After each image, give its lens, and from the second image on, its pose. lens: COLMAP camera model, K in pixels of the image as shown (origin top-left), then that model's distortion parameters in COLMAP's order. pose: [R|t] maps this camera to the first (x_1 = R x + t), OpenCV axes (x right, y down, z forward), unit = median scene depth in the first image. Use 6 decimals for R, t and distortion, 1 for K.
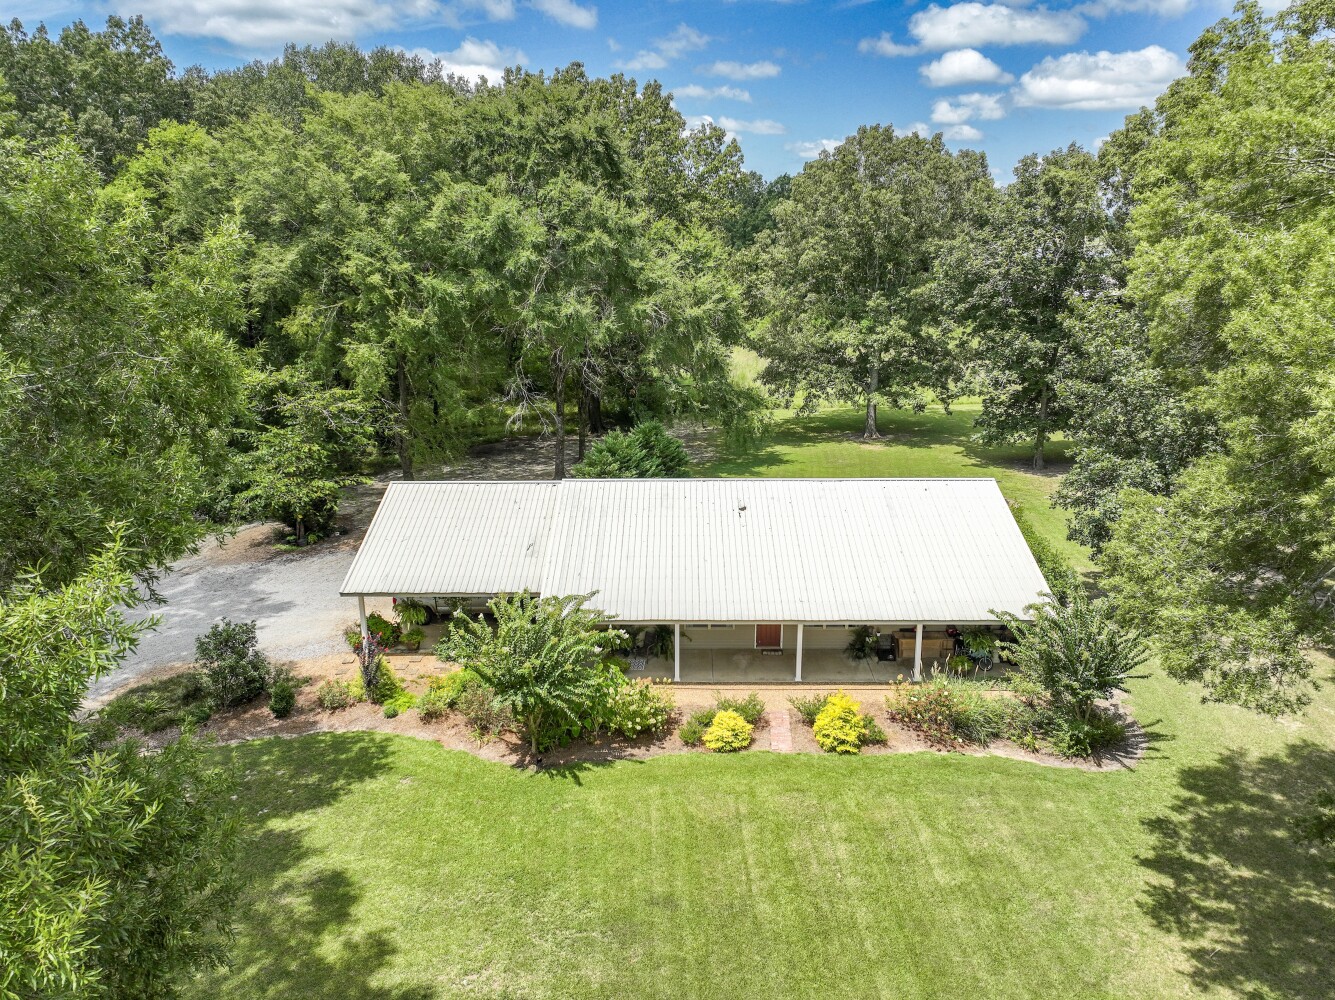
lens RADIAL K [[988.5, 0, 667.5], [0, 988.5, 500.0], [0, 0, 1]] dist [0.025145, 0.032225]
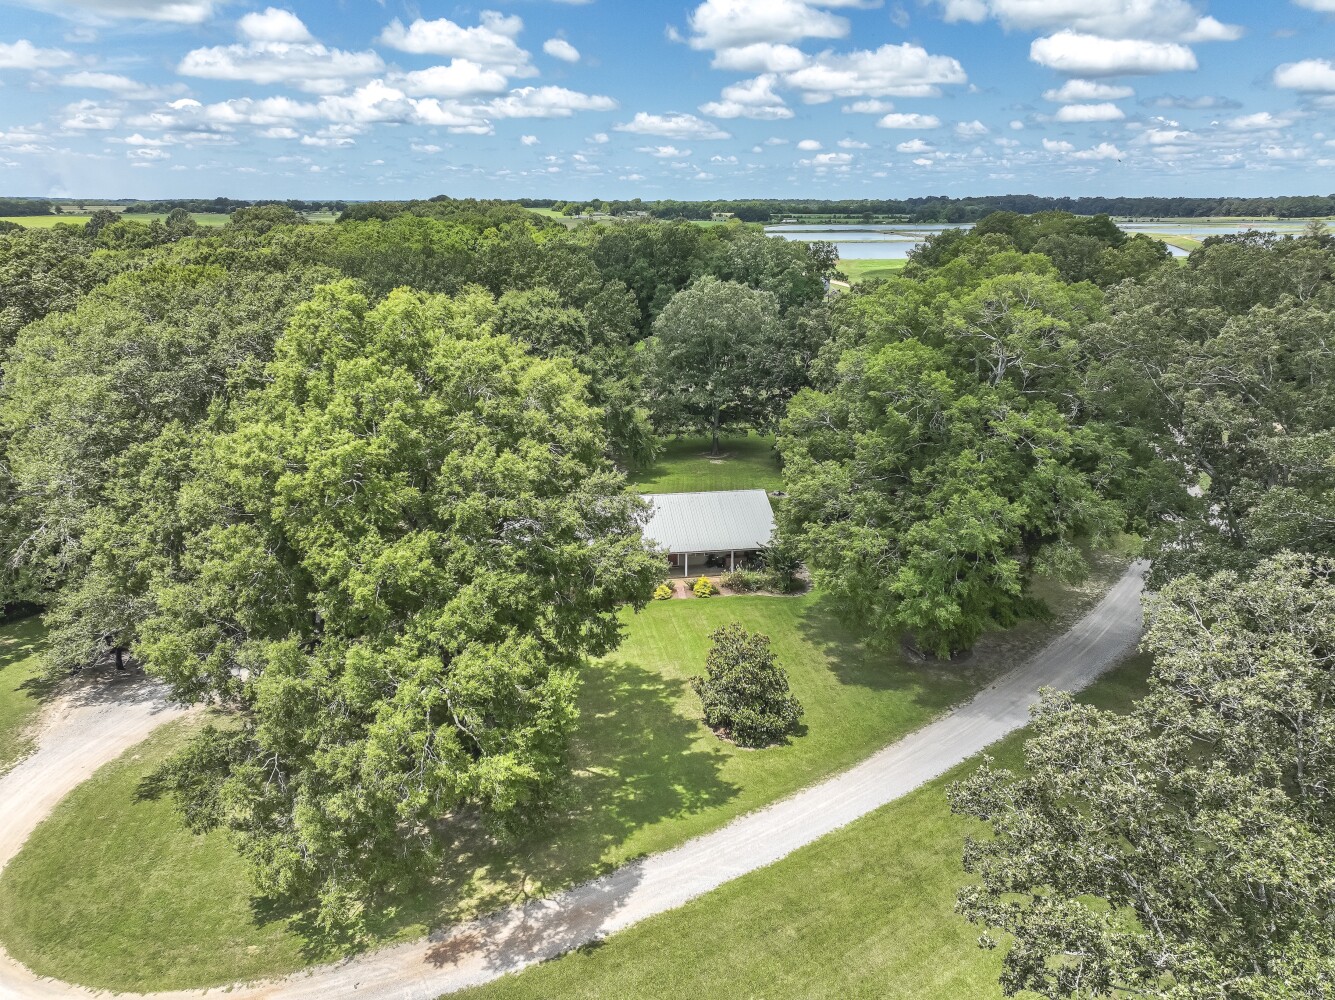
lens RADIAL K [[988.5, 0, 667.5], [0, 988.5, 500.0], [0, 0, 1]] dist [0.025145, 0.032225]
pose [[0.988814, -0.036110, 0.144717, -0.204900], [0.031466, 0.998918, 0.034251, -0.073240], [-0.145798, -0.029314, 0.988880, -1.110412]]
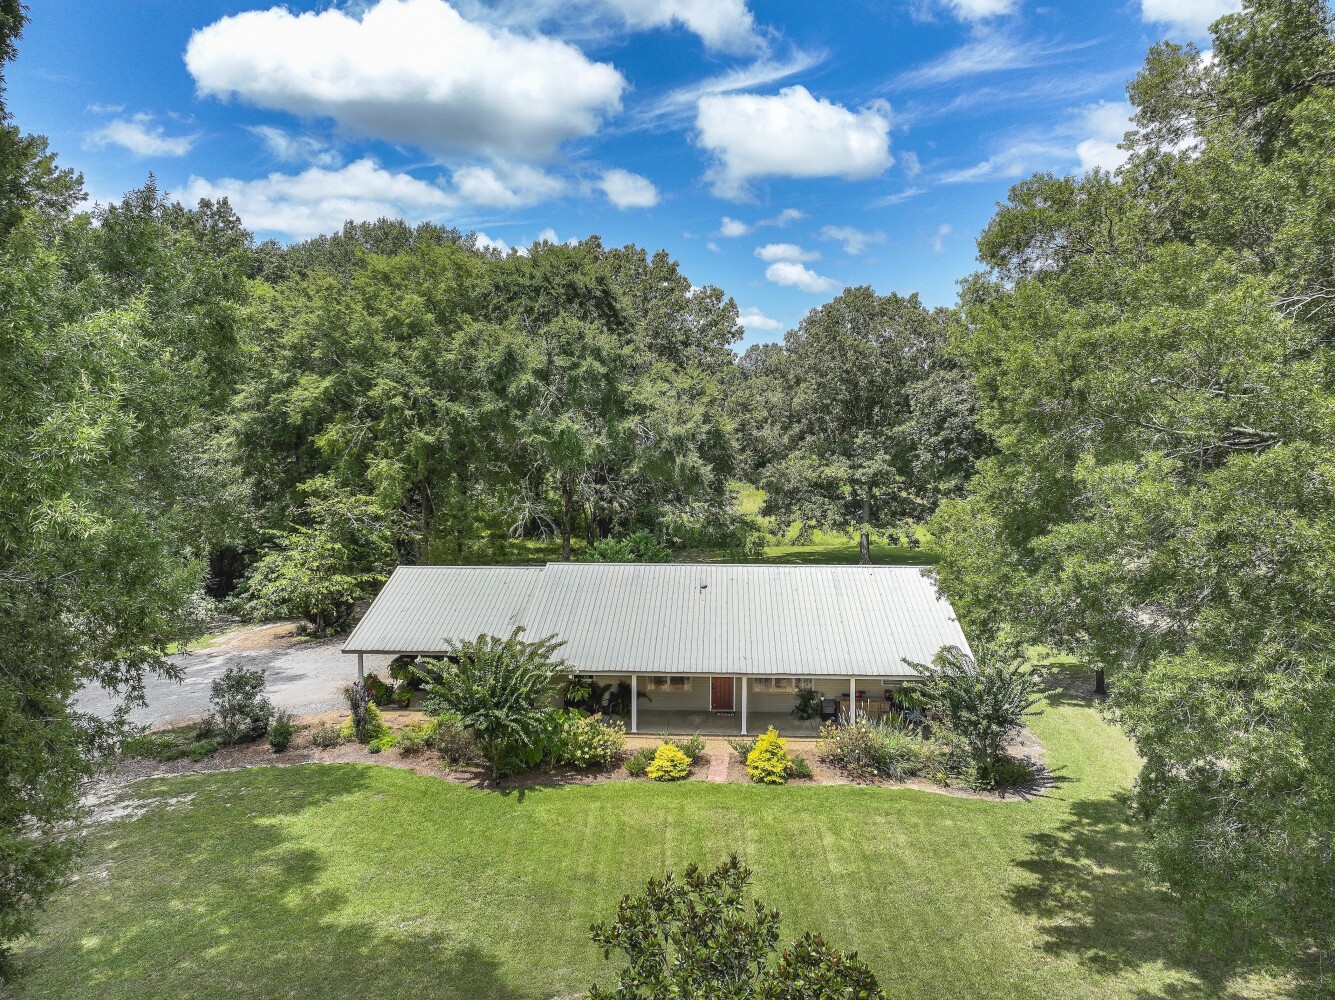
lens RADIAL K [[983.5, 0, 667.5], [0, 983.5, 500.0], [0, 0, 1]] dist [0.029329, 0.003980]
pose [[0.998935, 0.006365, -0.045703, 0.072081], [-0.014265, 0.984524, -0.174669, 0.089779], [0.043884, 0.175135, 0.983566, -0.095964]]
